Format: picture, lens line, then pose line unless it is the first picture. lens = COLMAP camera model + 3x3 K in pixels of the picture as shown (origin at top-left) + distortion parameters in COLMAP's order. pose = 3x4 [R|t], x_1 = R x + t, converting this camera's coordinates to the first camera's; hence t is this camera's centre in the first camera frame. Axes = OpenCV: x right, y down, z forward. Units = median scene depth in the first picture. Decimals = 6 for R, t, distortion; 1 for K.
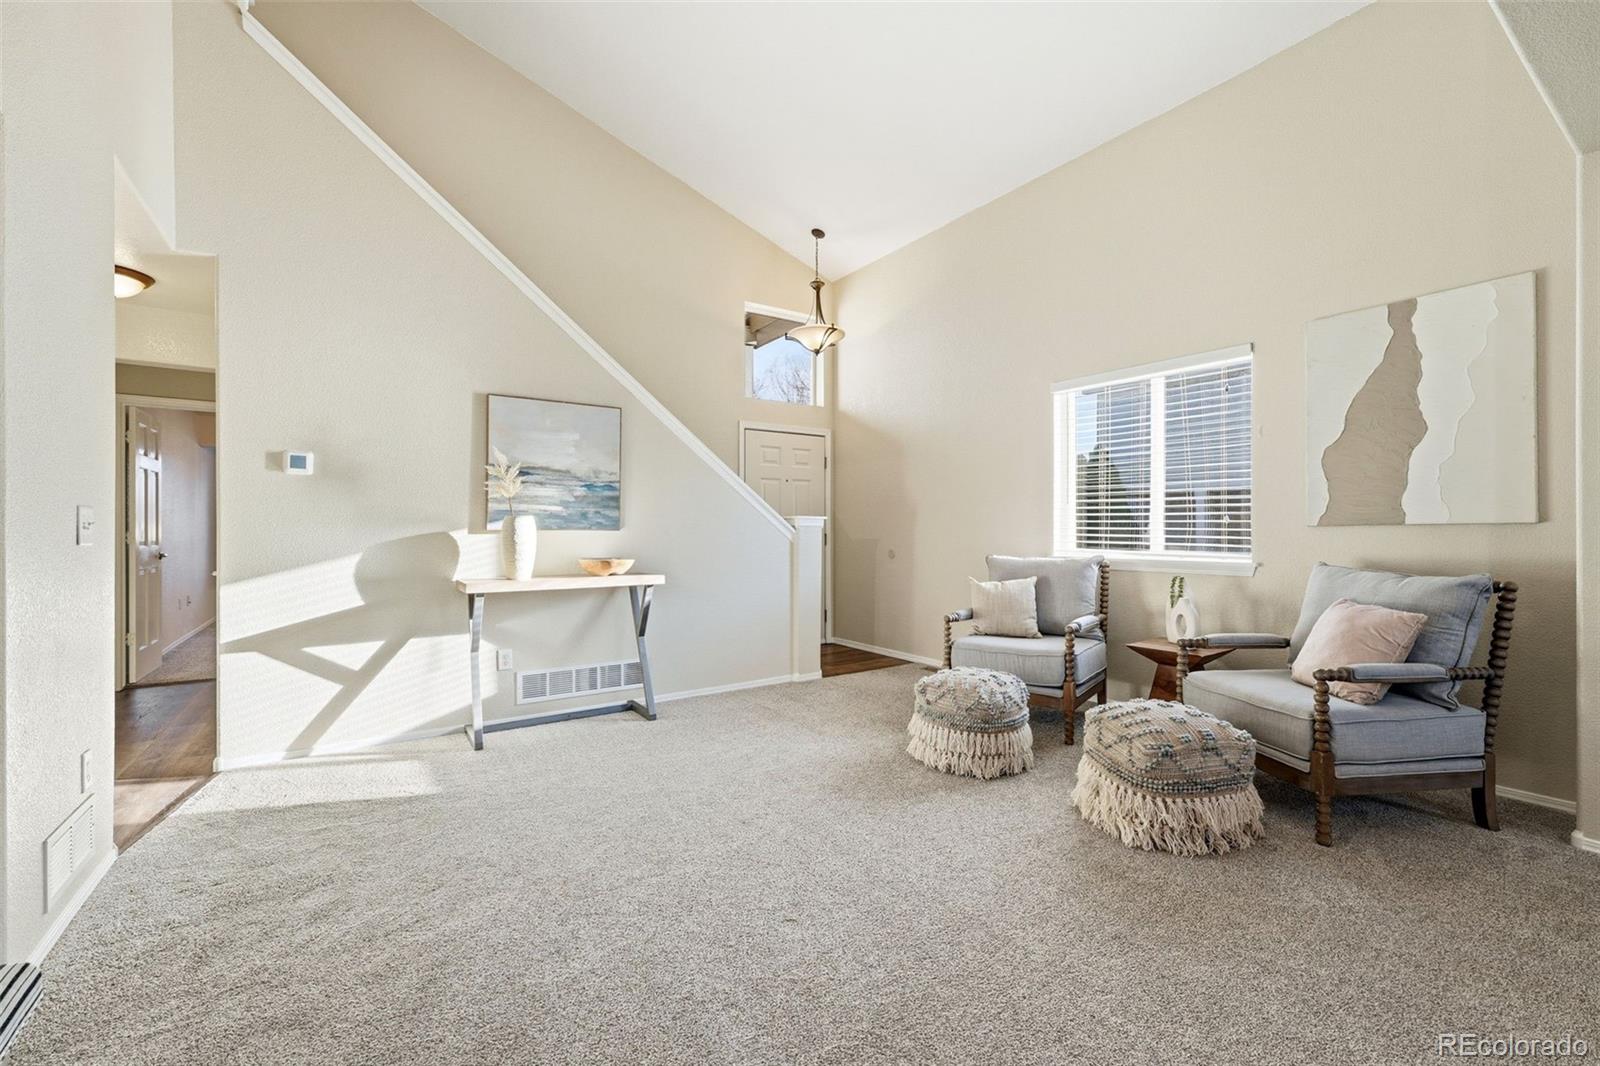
lens RADIAL K [[658.5, 0, 793.3], [0, 658.5, 514.0], [0, 0, 1]] dist [-0.001488, 0.000008]
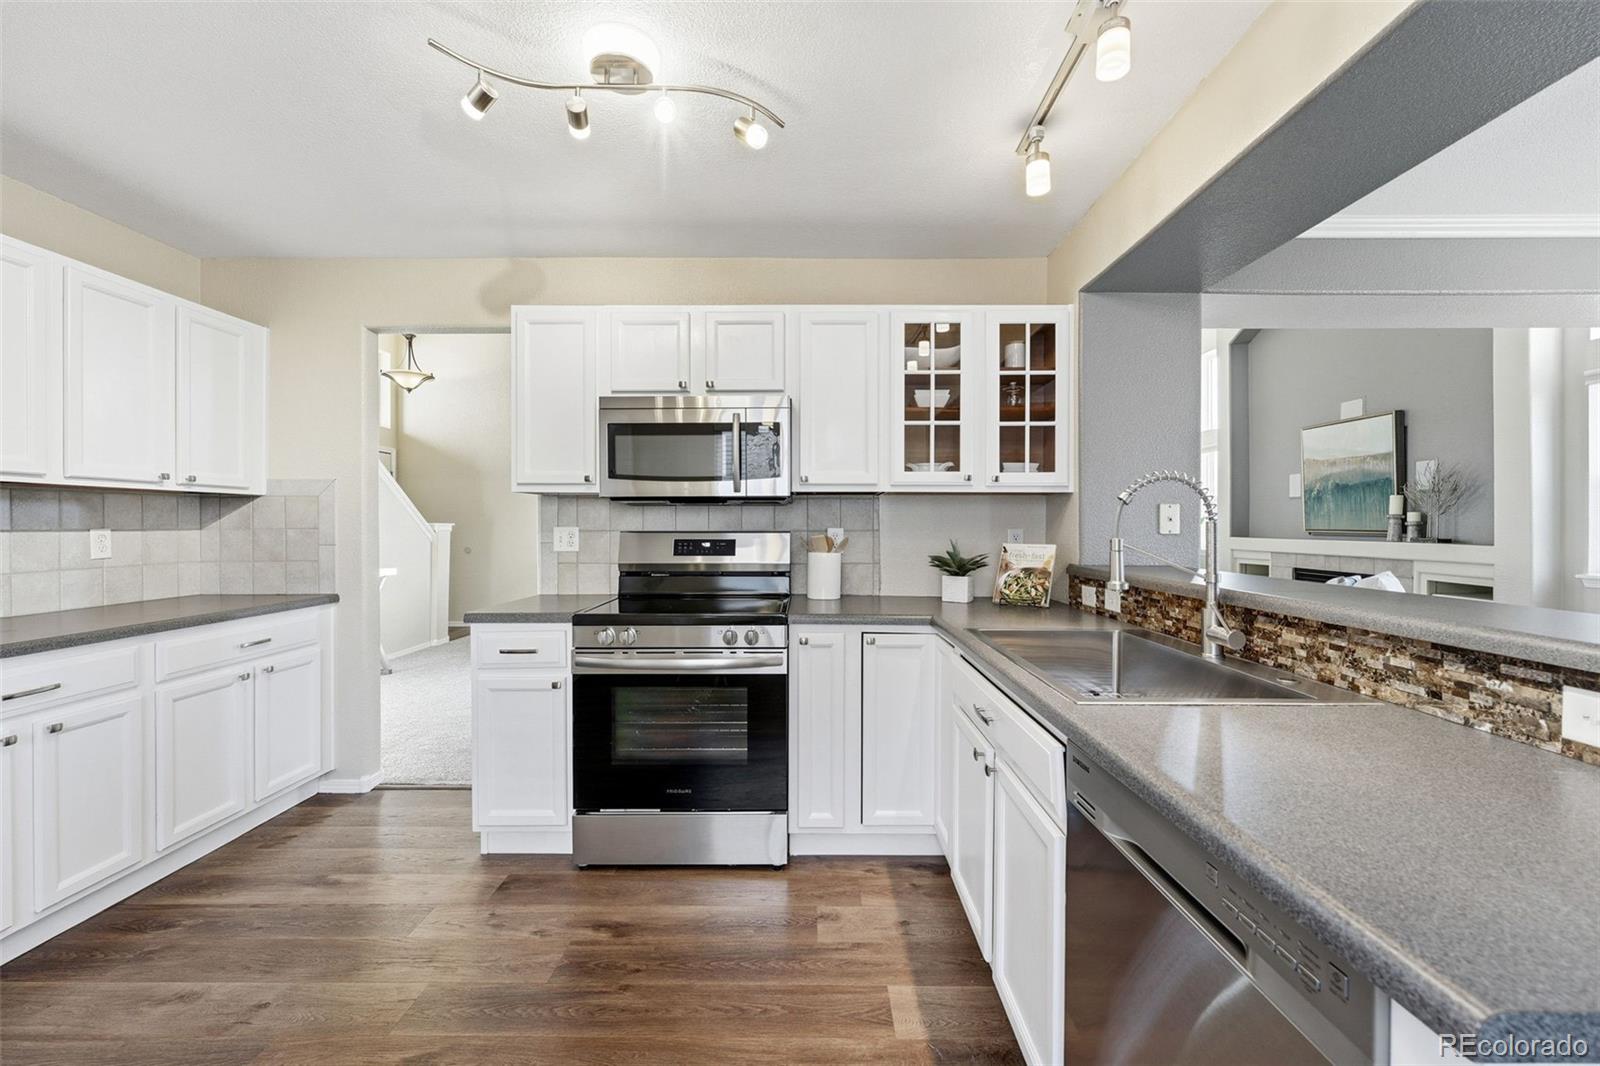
lens RADIAL K [[658.5, 0, 790.2], [0, 658.5, 528.8], [0, 0, 1]] dist [-0.001488, 0.000008]
pose [[0.556913, -0.000673, 0.830571, -0.886502], [-0.020675, 0.999679, 0.014673, -0.025236], [-0.830314, -0.025344, 0.556720, -0.442253]]
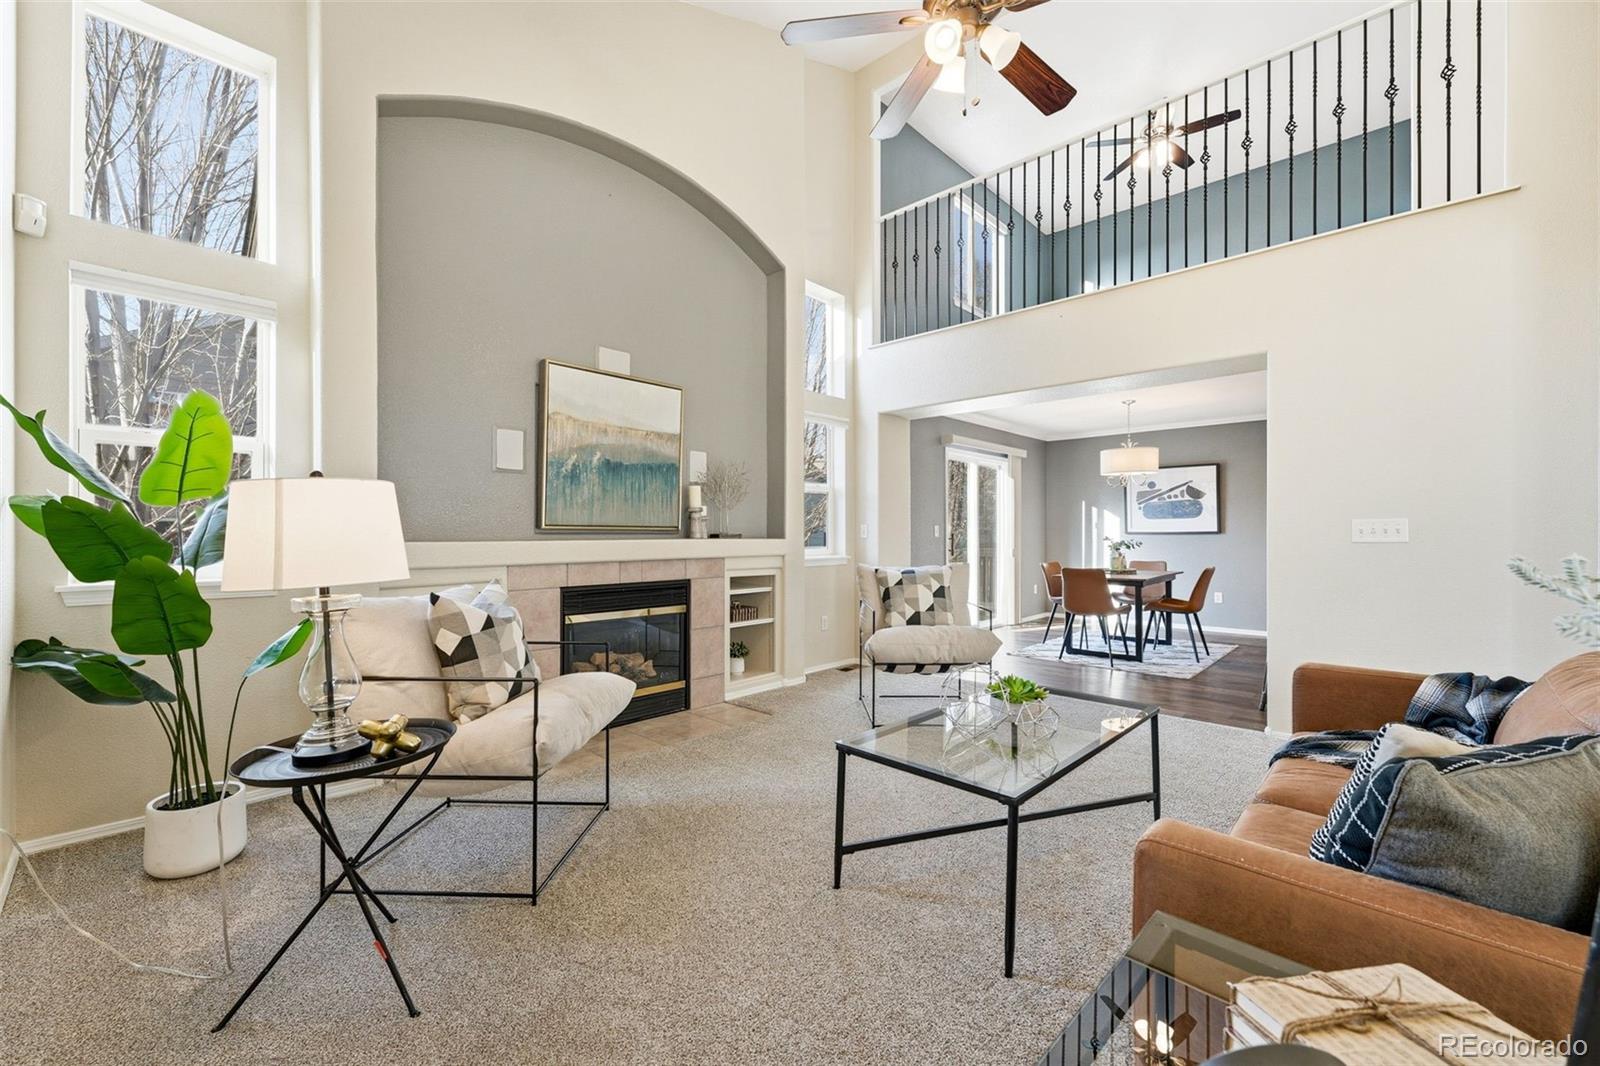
lens RADIAL K [[639.4, 0, 793.7], [0, 639.4, 531.7], [0, 0, 1]] dist [-0.006379, 0.000689]
pose [[-0.975698, 0.004075, -0.219082, 0.890576], [0.008886, 0.999741, -0.020975, 0.006867], [0.218939, -0.022412, -0.975481, 0.384003]]
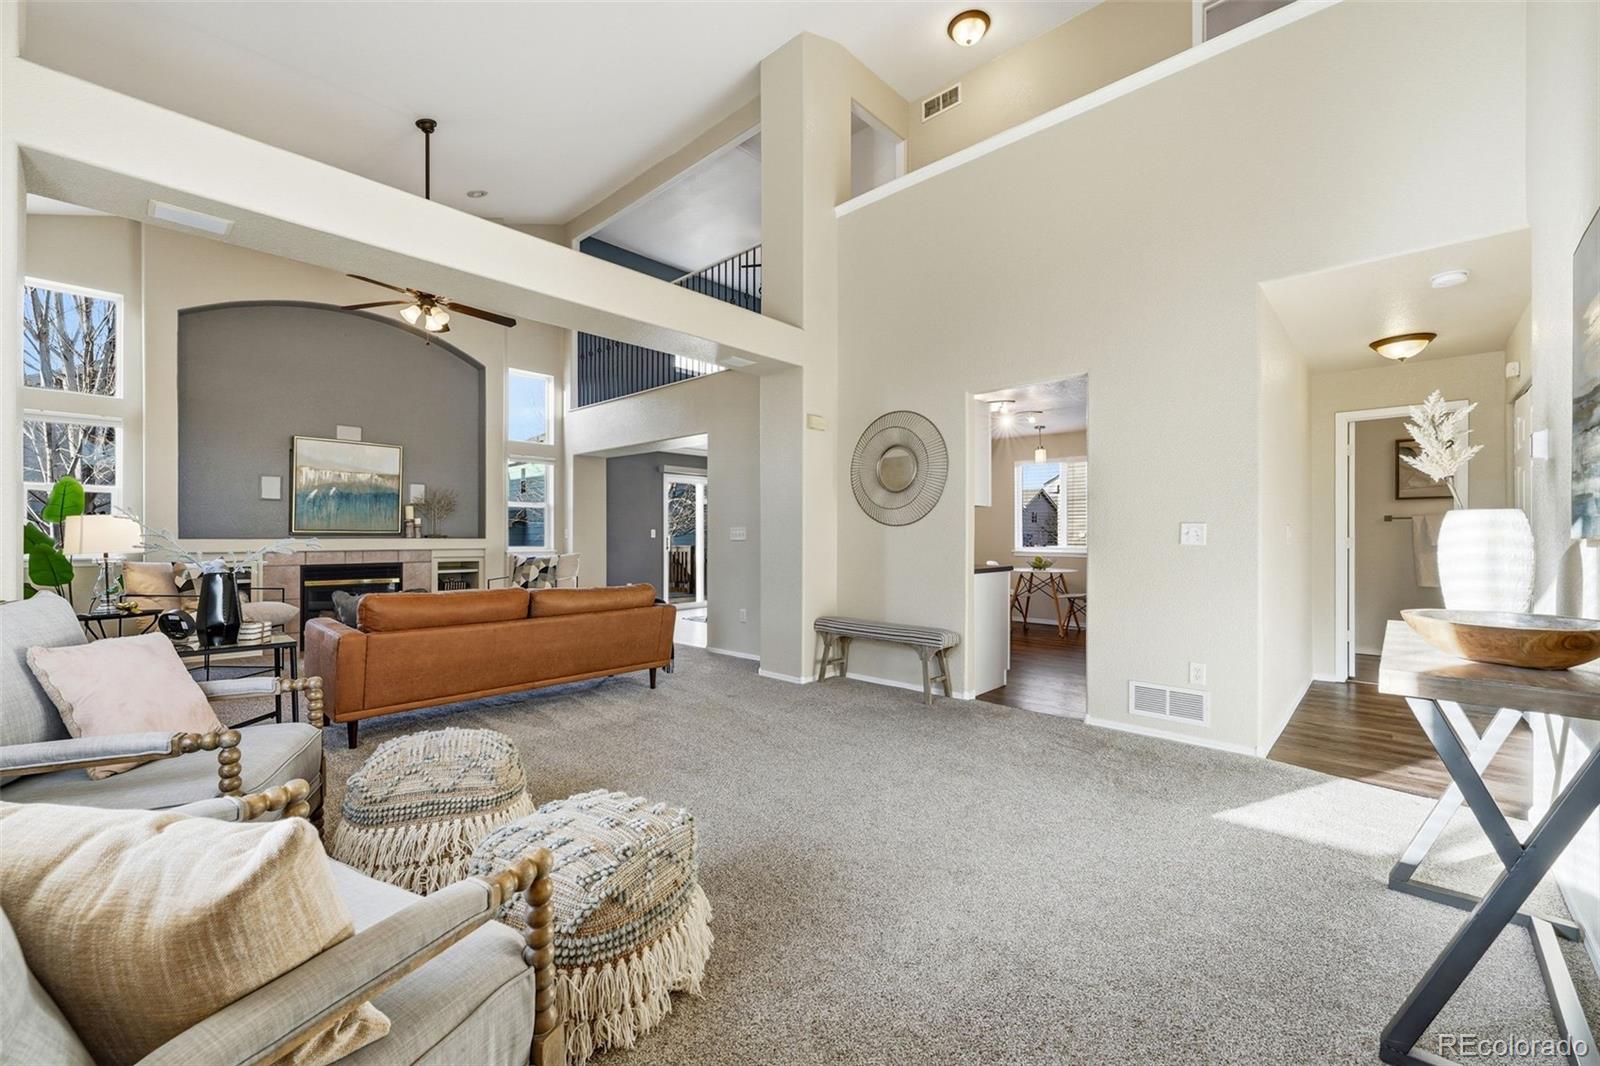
lens RADIAL K [[639.4, 0, 795.4], [0, 639.4, 534.1], [0, 0, 1]] dist [-0.006379, 0.000689]
pose [[-0.971695, 0.002810, -0.236223, 0.190250], [0.007747, 0.999770, -0.019975, 0.026892], [0.236112, -0.021239, -0.971494, 1.273226]]
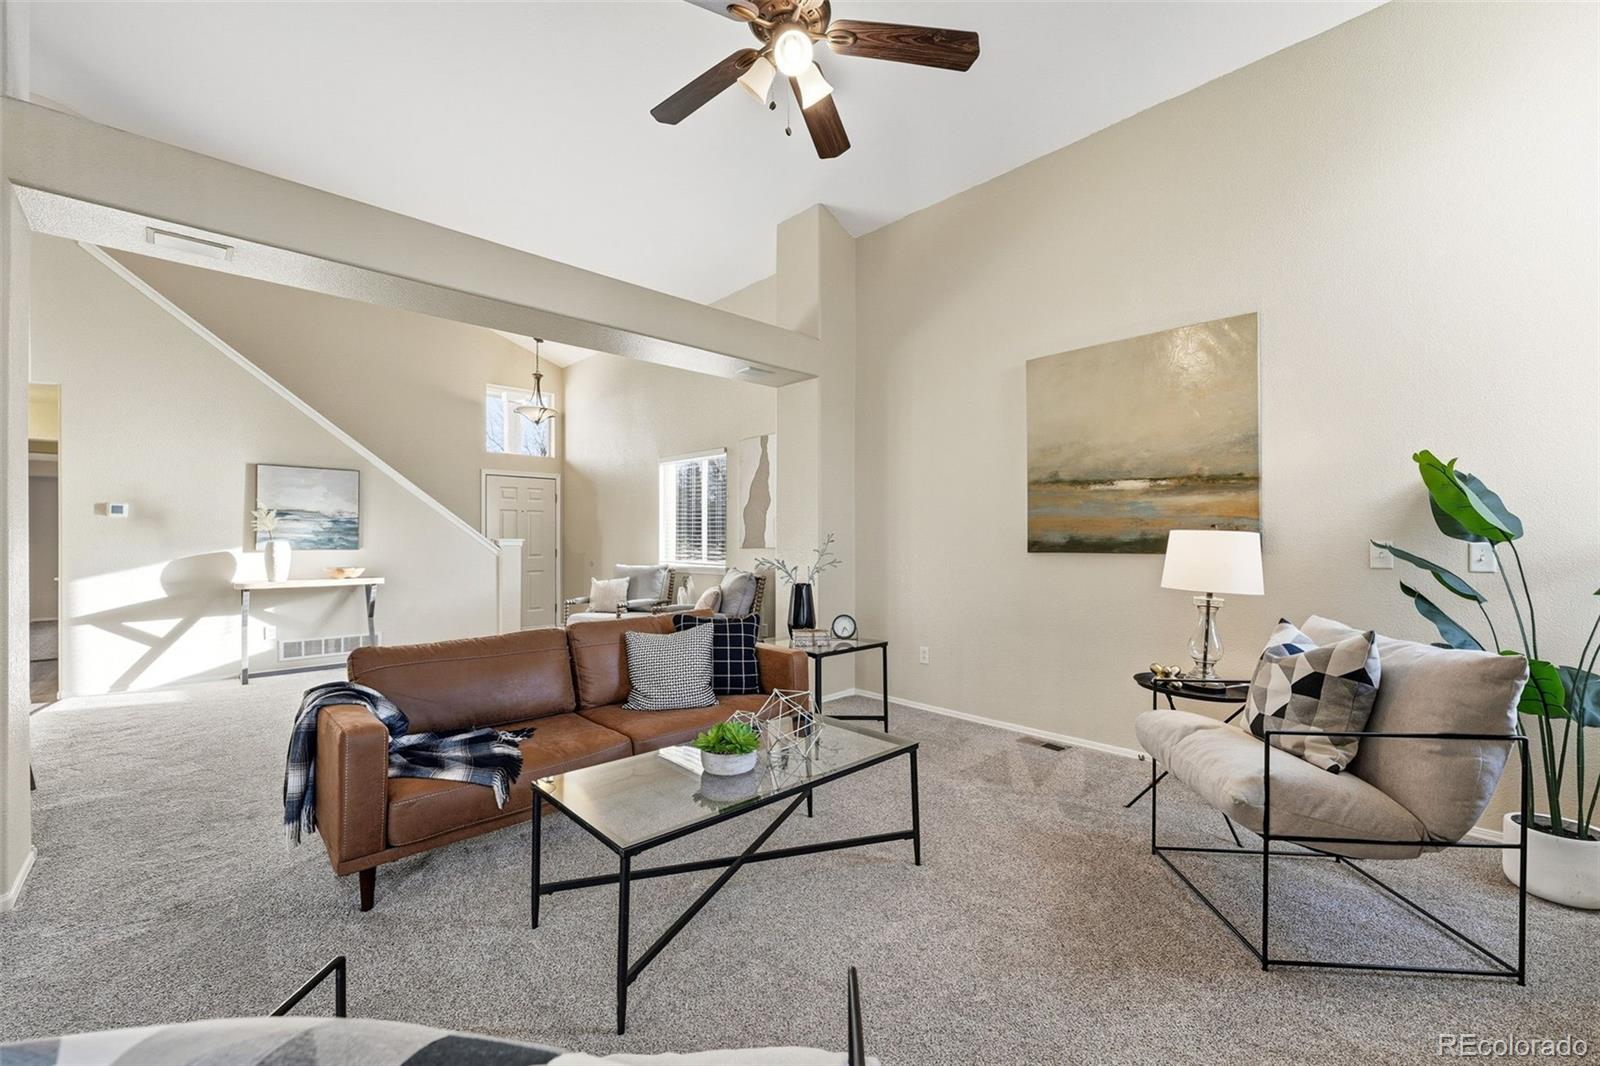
lens RADIAL K [[639.4, 0, 790.8], [0, 639.4, 535.4], [0, 0, 1]] dist [-0.006379, 0.000689]
pose [[0.983851, 0.002714, 0.178970, 0.509990], [-0.005513, 0.999870, 0.015148, -0.040510], [-0.178905, -0.015890, 0.983738, -0.713131]]
